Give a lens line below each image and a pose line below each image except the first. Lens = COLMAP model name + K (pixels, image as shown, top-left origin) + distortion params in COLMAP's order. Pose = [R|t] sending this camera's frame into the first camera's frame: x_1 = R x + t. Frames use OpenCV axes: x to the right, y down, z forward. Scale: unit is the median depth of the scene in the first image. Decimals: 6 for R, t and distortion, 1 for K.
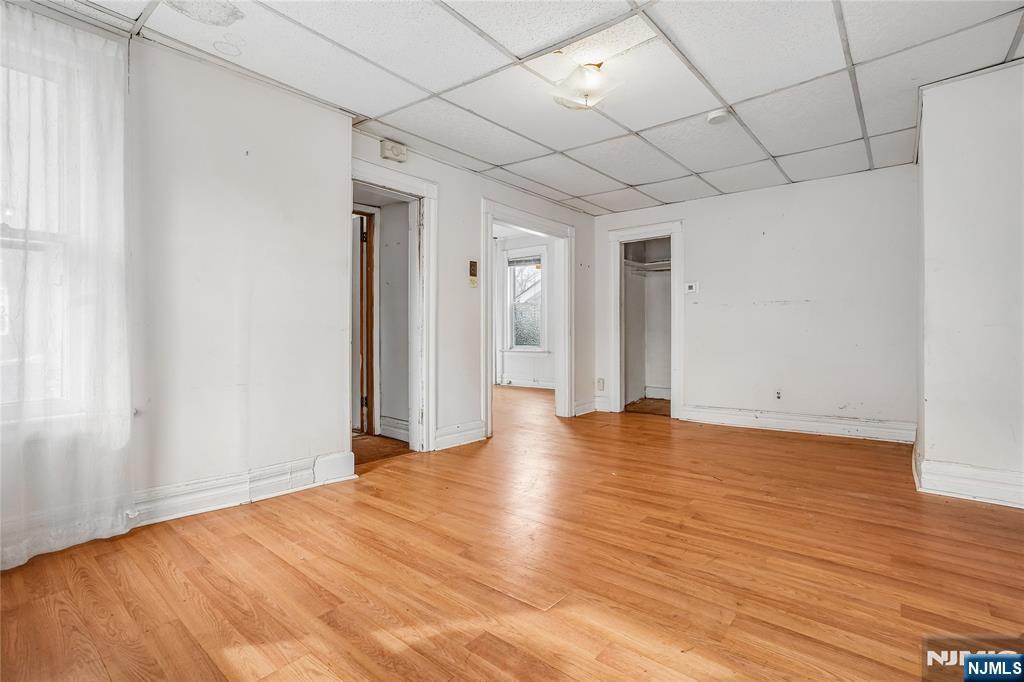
lens RADIAL K [[475.3, 0, 511.2], [0, 475.3, 326.7], [0, 0, 1]] dist [-0.048382, 0.022324]
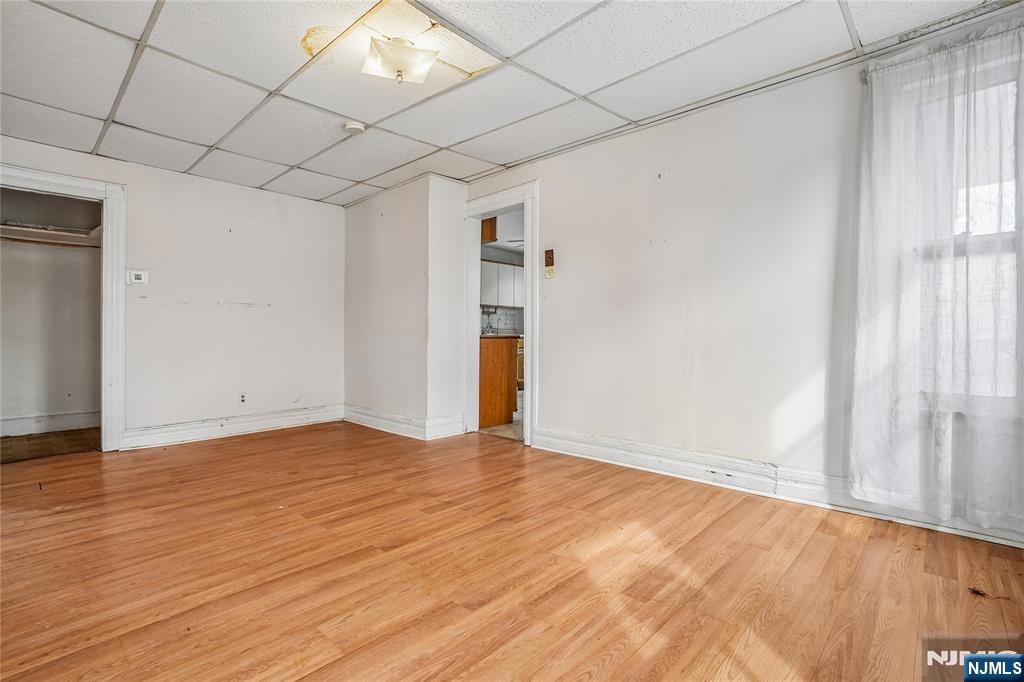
lens RADIAL K [[482.4, 0, 506.9], [0, 482.4, 335.3], [0, 0, 1]] dist [-0.062376, 0.022828]
pose [[0.060000, 0.004742, 0.998187, -0.739269], [-0.013744, 0.999898, -0.003924, 0.017959], [-0.998104, -0.013484, 0.060059, 0.733384]]
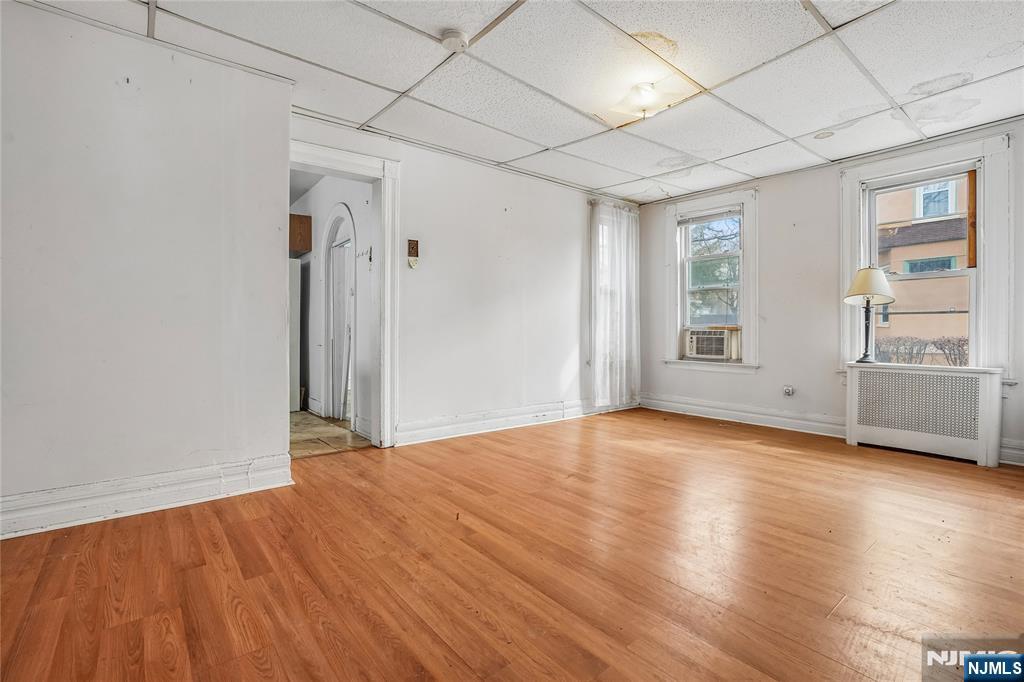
lens RADIAL K [[474.1, 0, 501.5], [0, 474.1, 336.0], [0, 0, 1]] dist [-0.051381, 0.021427]
pose [[-0.979311, -0.001985, 0.202350, 0.267678], [-0.001998, 0.999998, 0.000140, 0.038271], [-0.202350, -0.000267, -0.979313, 2.141571]]
